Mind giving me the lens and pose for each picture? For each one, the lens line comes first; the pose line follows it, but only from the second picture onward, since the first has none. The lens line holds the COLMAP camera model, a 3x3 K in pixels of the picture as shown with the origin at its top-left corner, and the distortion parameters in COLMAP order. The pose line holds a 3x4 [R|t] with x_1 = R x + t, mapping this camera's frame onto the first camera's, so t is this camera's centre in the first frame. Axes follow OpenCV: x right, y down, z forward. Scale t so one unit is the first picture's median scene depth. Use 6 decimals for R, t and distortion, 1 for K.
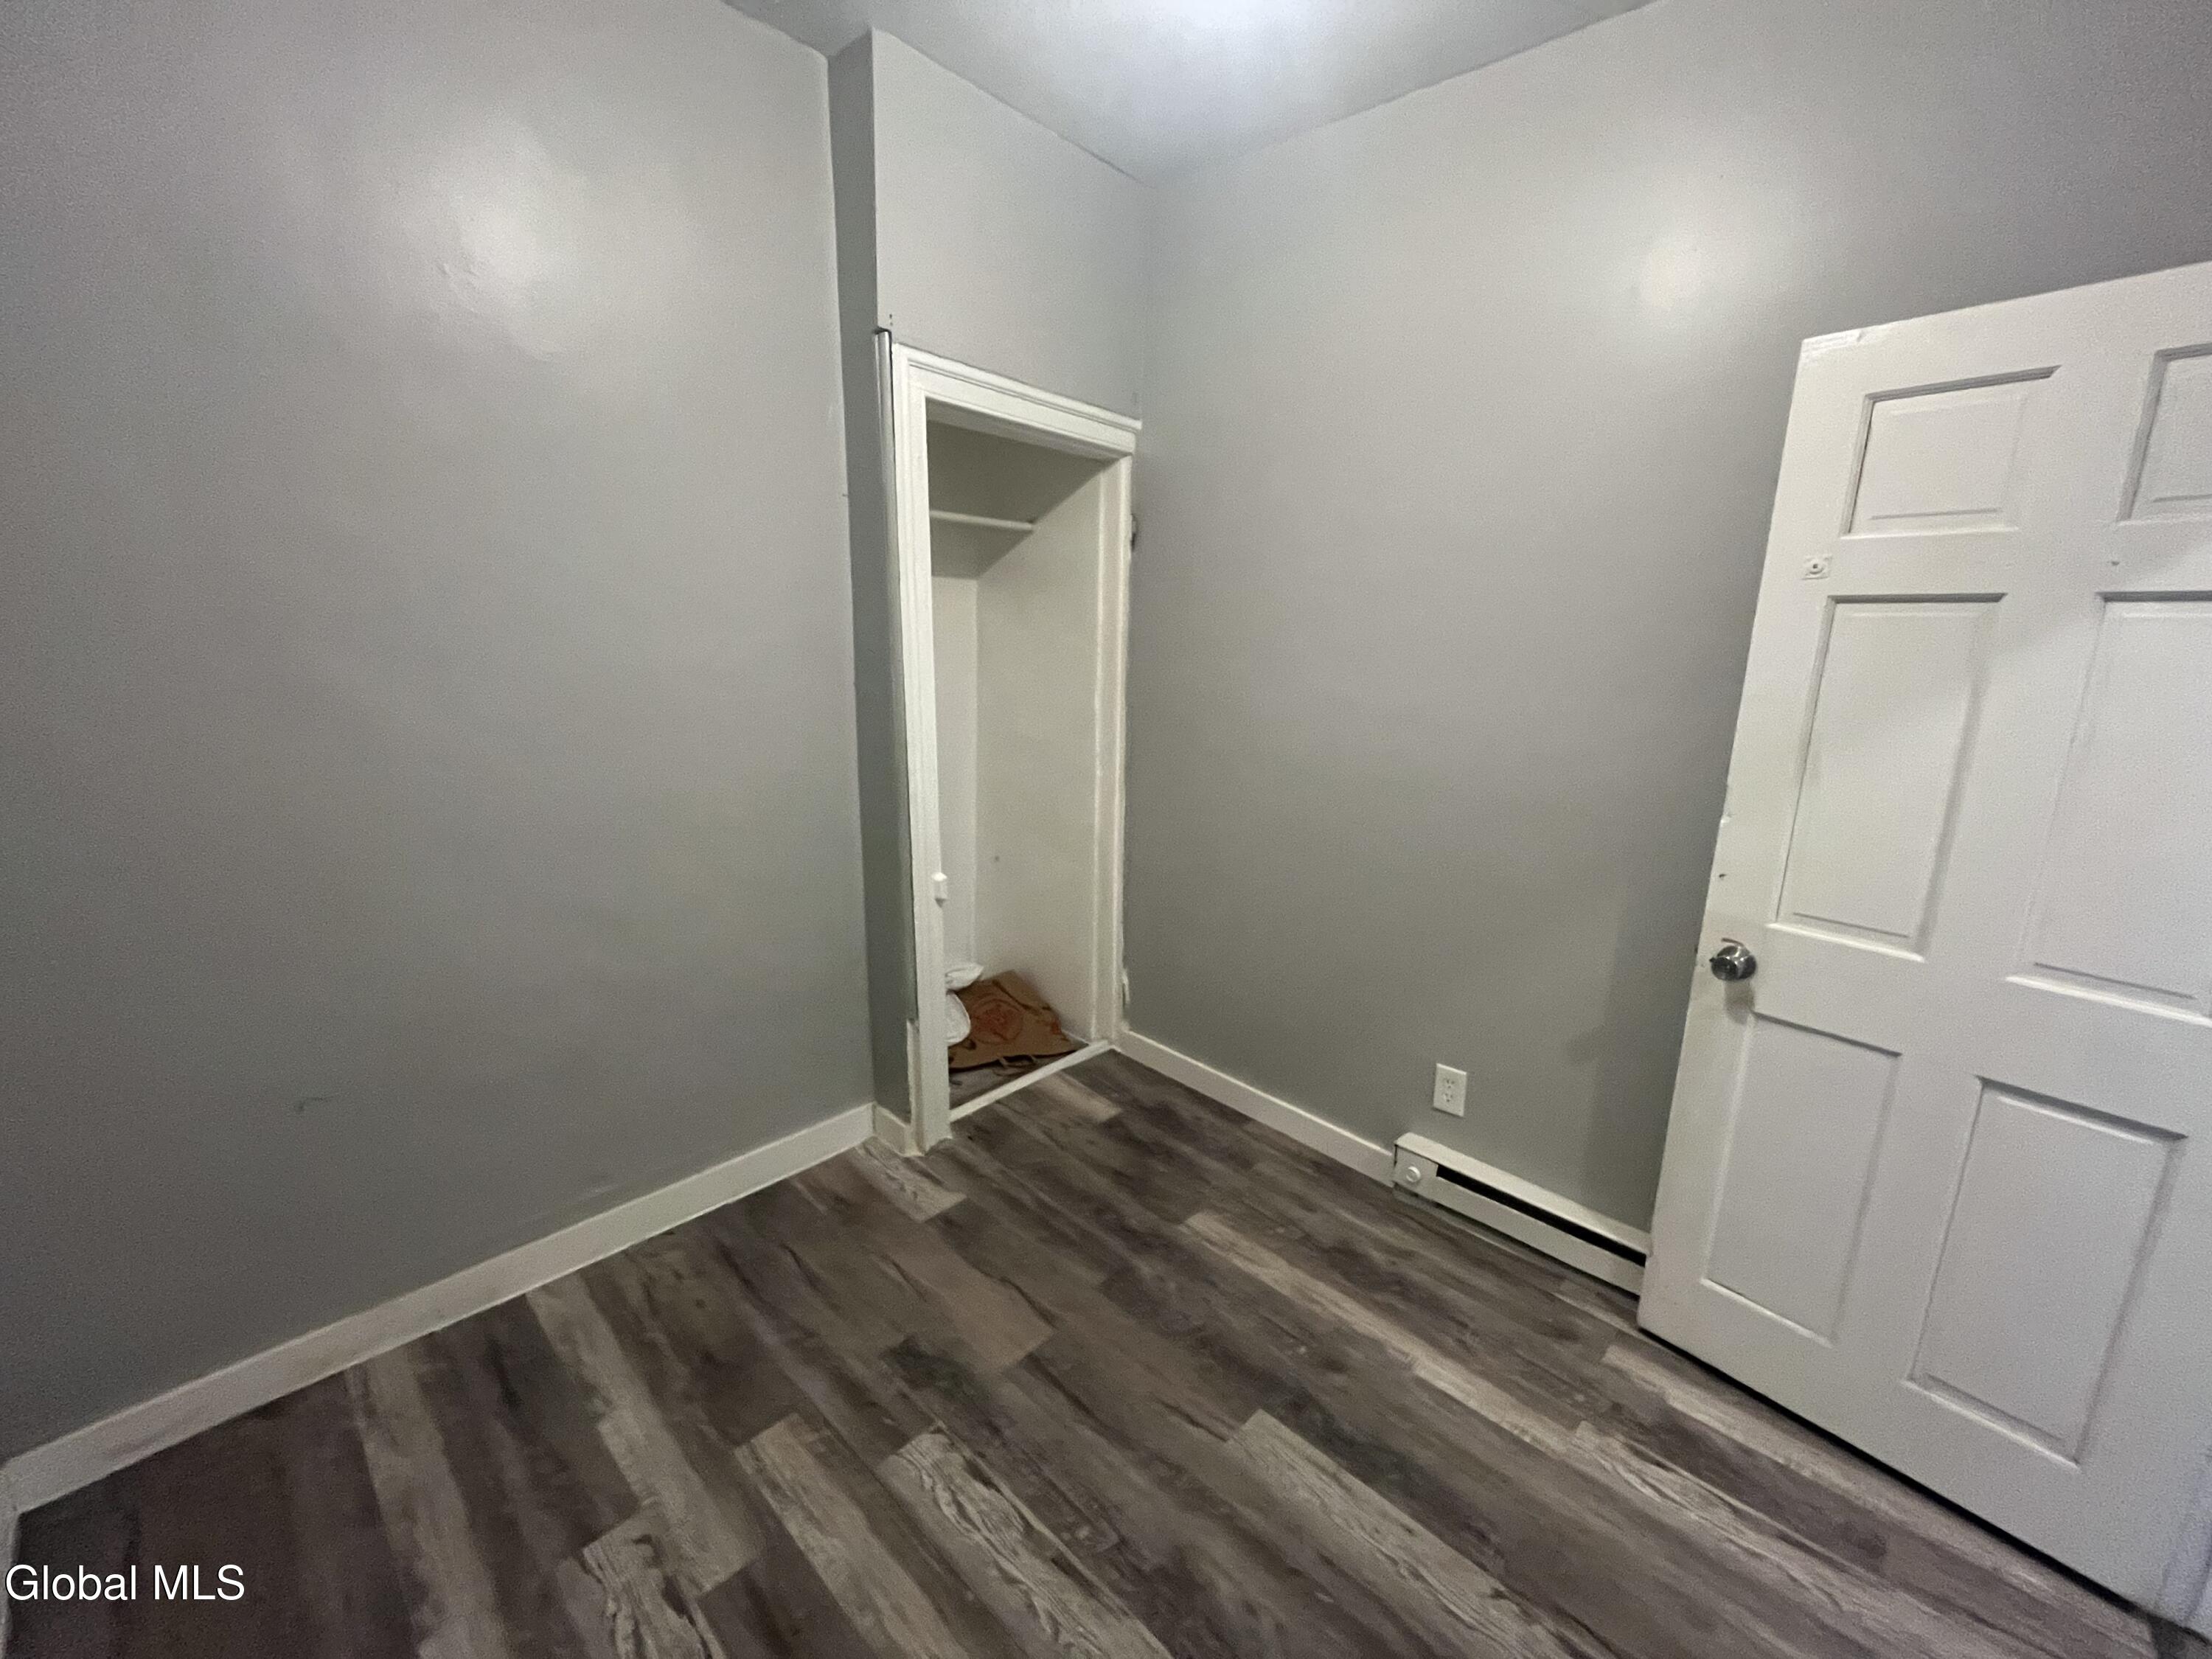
lens RADIAL K [[898.7, 0, 1108.3], [0, 898.7, 827.0], [0, 0, 1]] dist [-0.003732, -0.000544]
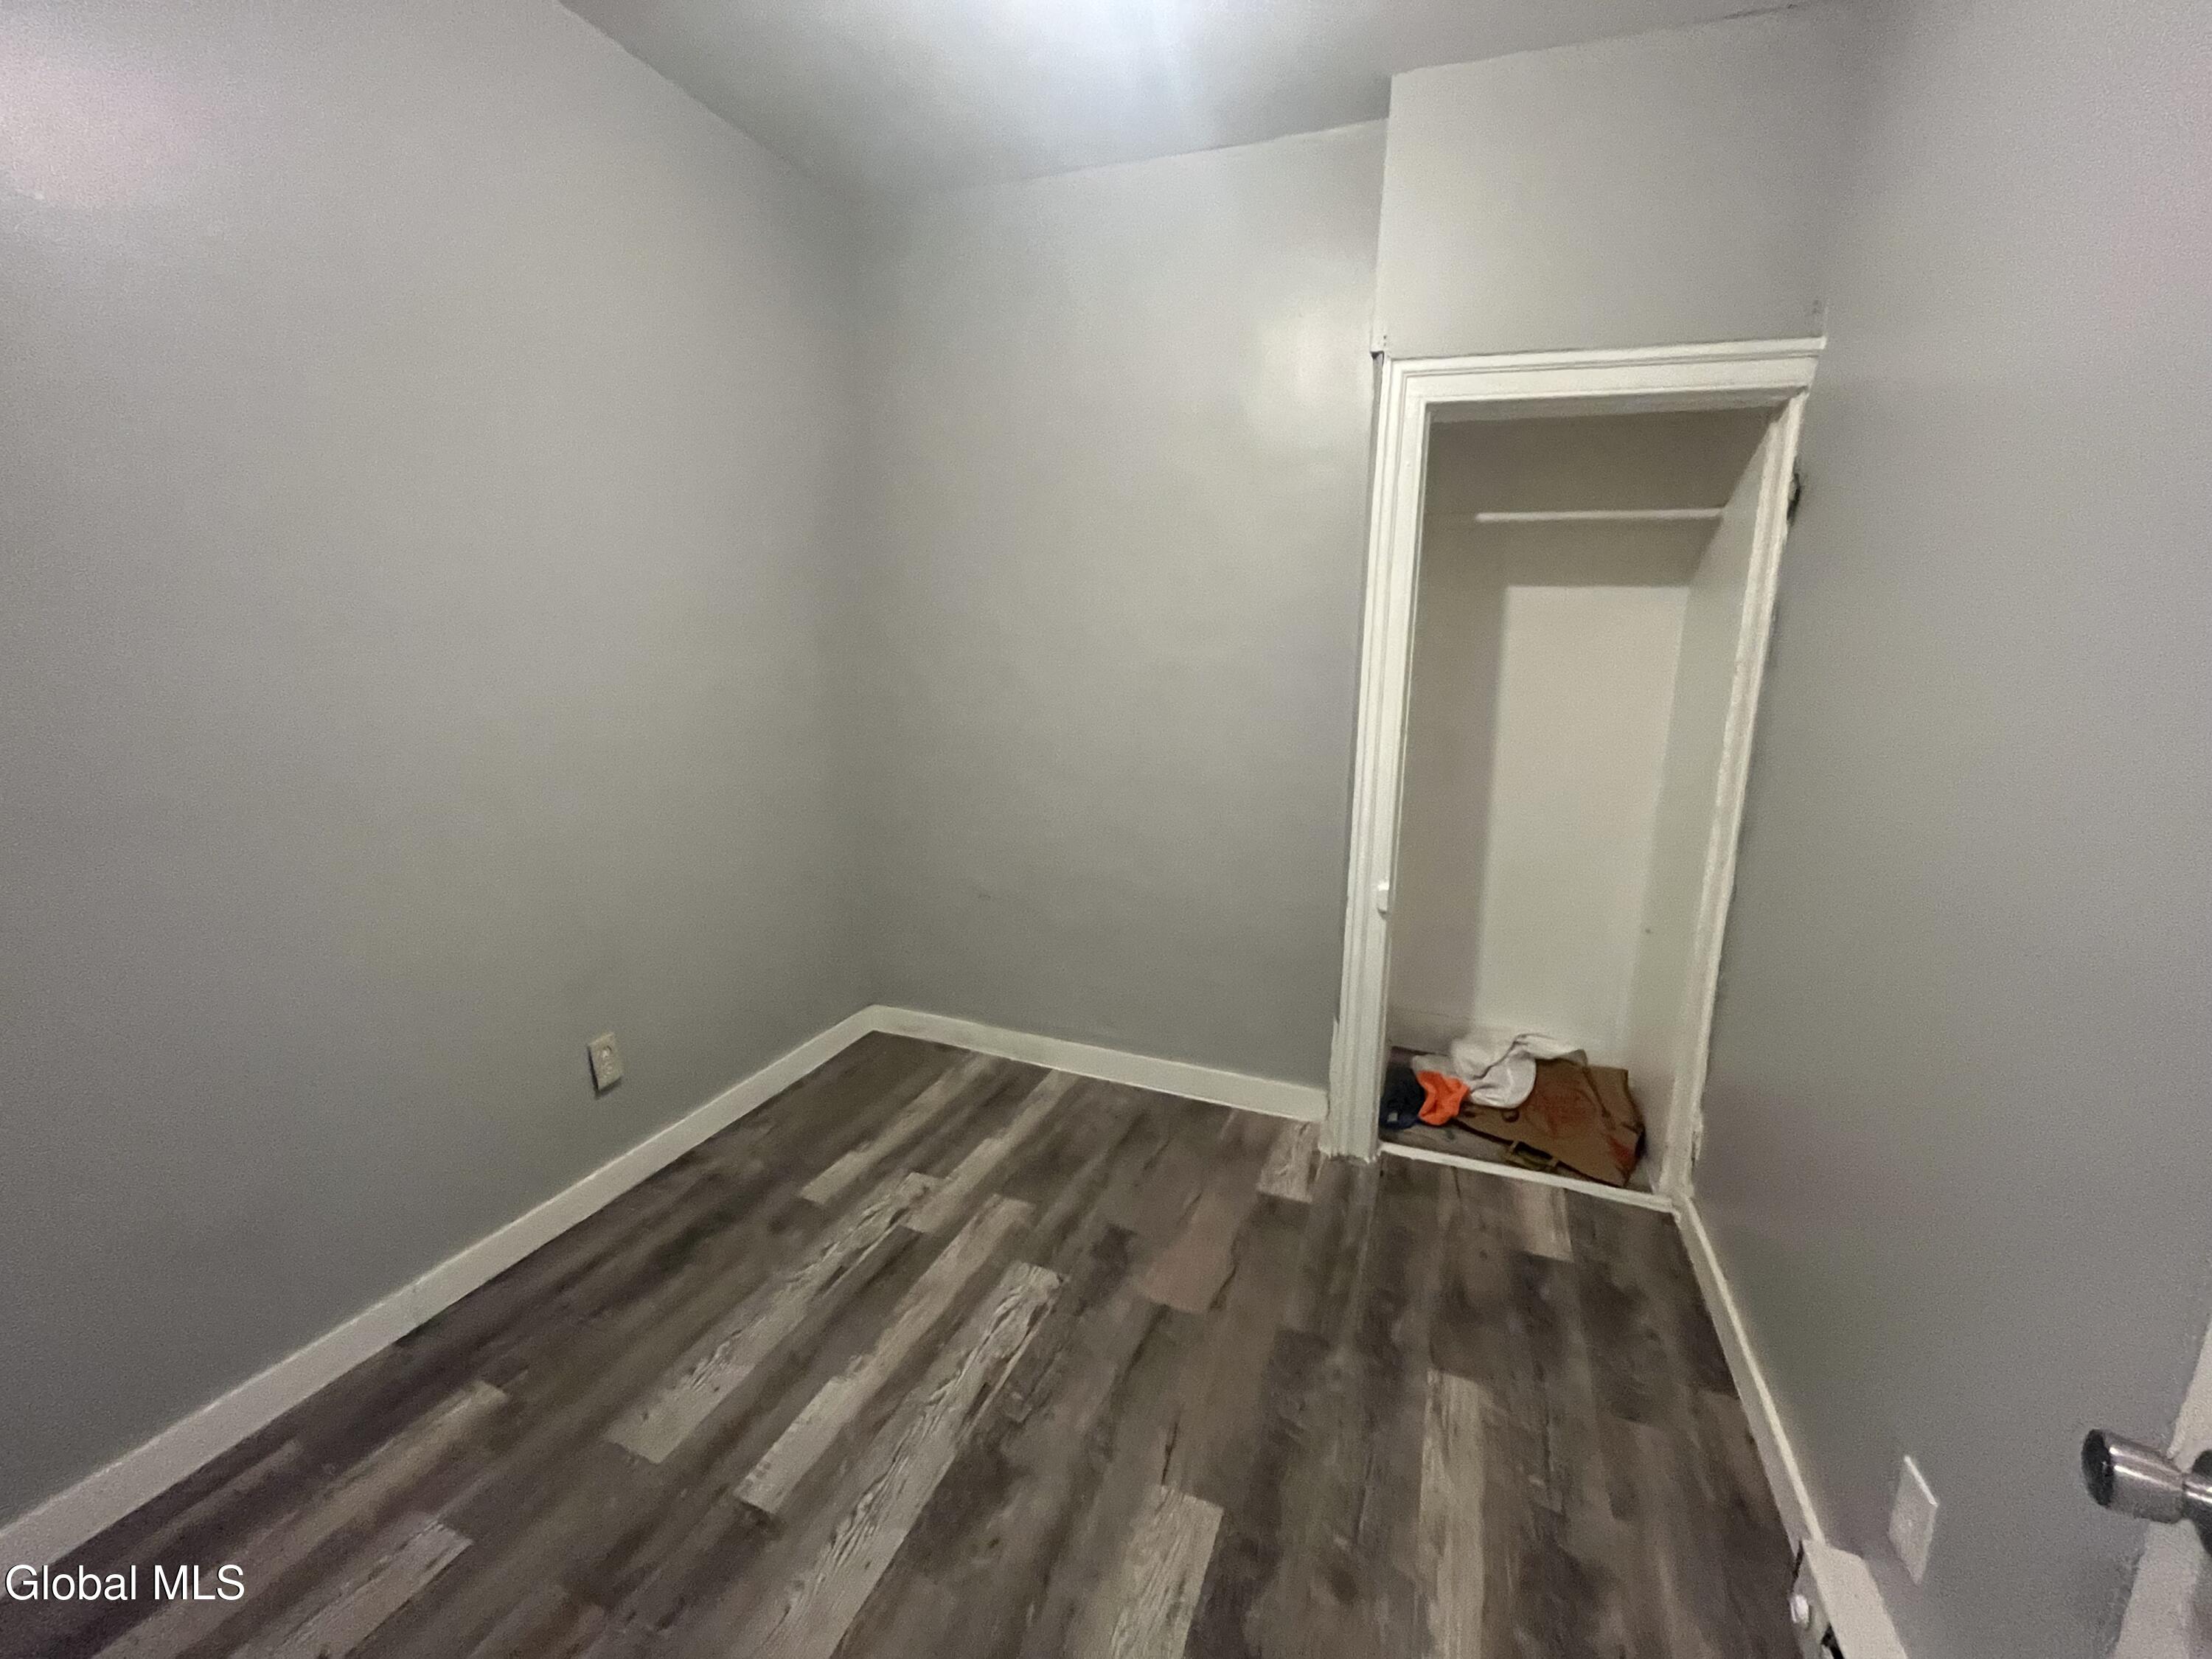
lens RADIAL K [[898.7, 0, 1108.3], [0, 898.7, 827.0], [0, 0, 1]] dist [-0.003732, -0.000544]
pose [[0.379413, 0.164023, -0.910573, 0.702574], [-0.218786, 0.972155, 0.083953, -0.029461], [0.898988, 0.167368, 0.404734, 0.390866]]
